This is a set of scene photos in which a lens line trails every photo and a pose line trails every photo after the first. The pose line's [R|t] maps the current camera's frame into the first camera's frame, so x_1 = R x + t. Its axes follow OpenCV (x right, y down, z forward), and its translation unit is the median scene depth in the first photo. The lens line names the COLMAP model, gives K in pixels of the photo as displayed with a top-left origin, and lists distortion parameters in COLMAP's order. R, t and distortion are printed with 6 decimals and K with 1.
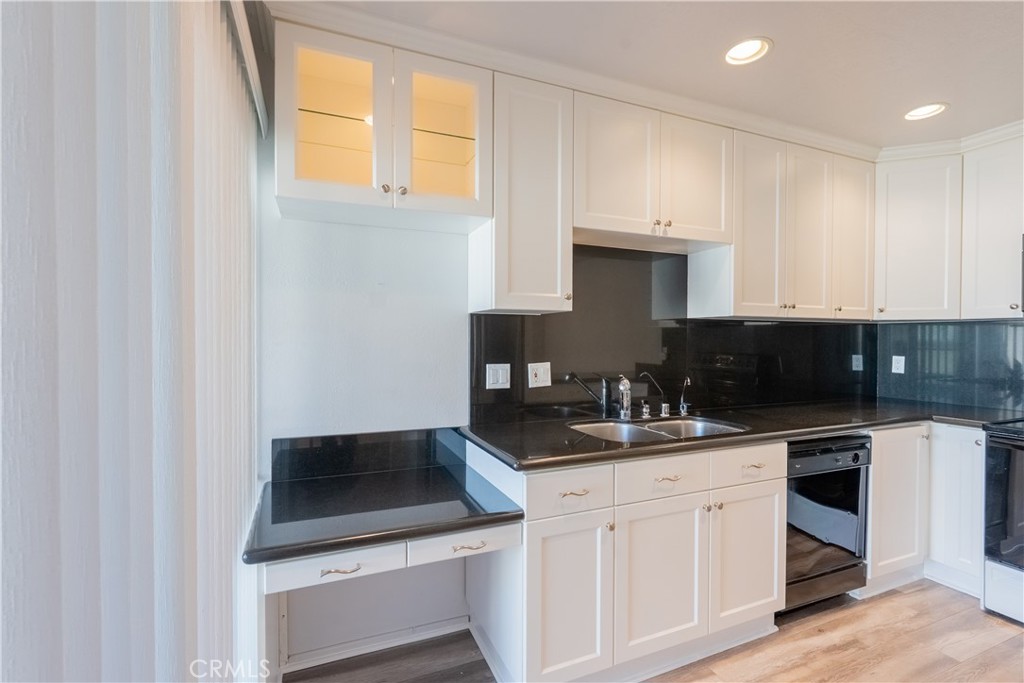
lens RADIAL K [[448.7, 0, 514.7], [0, 448.7, 345.7], [0, 0, 1]] dist [-0.000916, -0.000435]
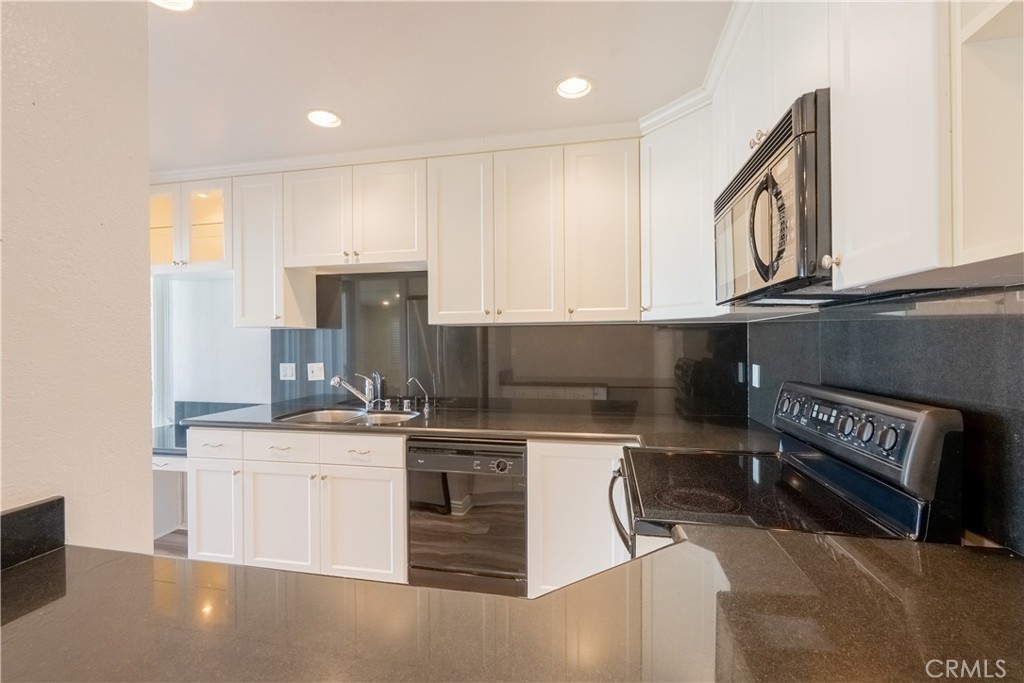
lens RADIAL K [[448.7, 0, 511.6], [0, 448.7, 341.3], [0, 0, 1]] dist [-0.000916, -0.000435]
pose [[0.828405, -0.009415, -0.560050, 1.433393], [0.001098, 0.999884, -0.015186, -0.007502], [0.560128, 0.011965, 0.828320, 0.214010]]
